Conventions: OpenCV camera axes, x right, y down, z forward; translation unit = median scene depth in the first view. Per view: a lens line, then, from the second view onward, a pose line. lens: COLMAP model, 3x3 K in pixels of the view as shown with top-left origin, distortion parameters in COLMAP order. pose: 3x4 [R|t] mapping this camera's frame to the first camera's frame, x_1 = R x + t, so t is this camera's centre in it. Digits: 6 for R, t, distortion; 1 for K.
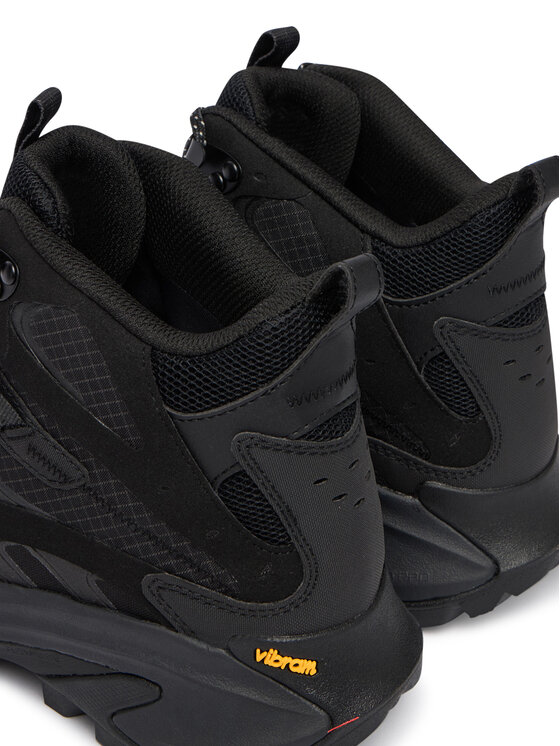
lens RADIAL K [[1733.6, 0, 281.6], [0, 1733.6, 371.7], [0, 0, 1]] dist [0.092727, 0.000000]
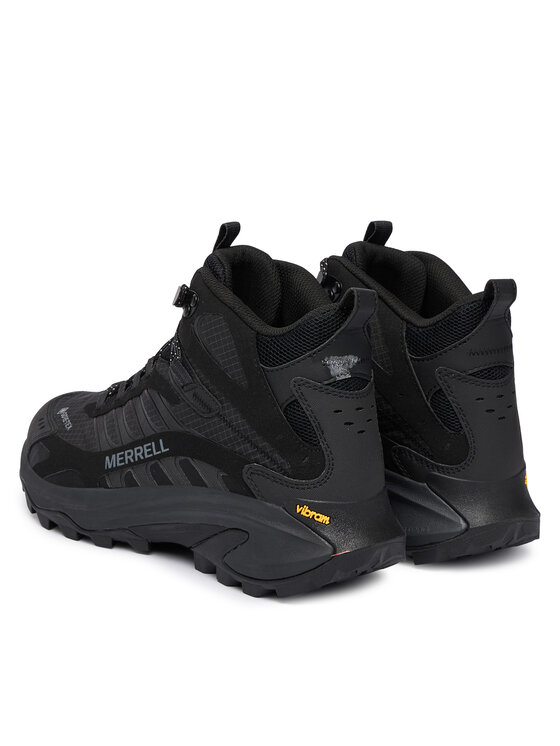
lens RADIAL K [[1464.0, 0, 278.4], [0, 1464.0, 374.1], [0, 0, 1]] dist [0.228887, 0.000000]
pose [[0.977267, 0.078863, -0.196800, 0.249591], [-0.120439, 0.970428, -0.209198, 0.338356], [0.174482, 0.228144, 0.957865, -0.492647]]
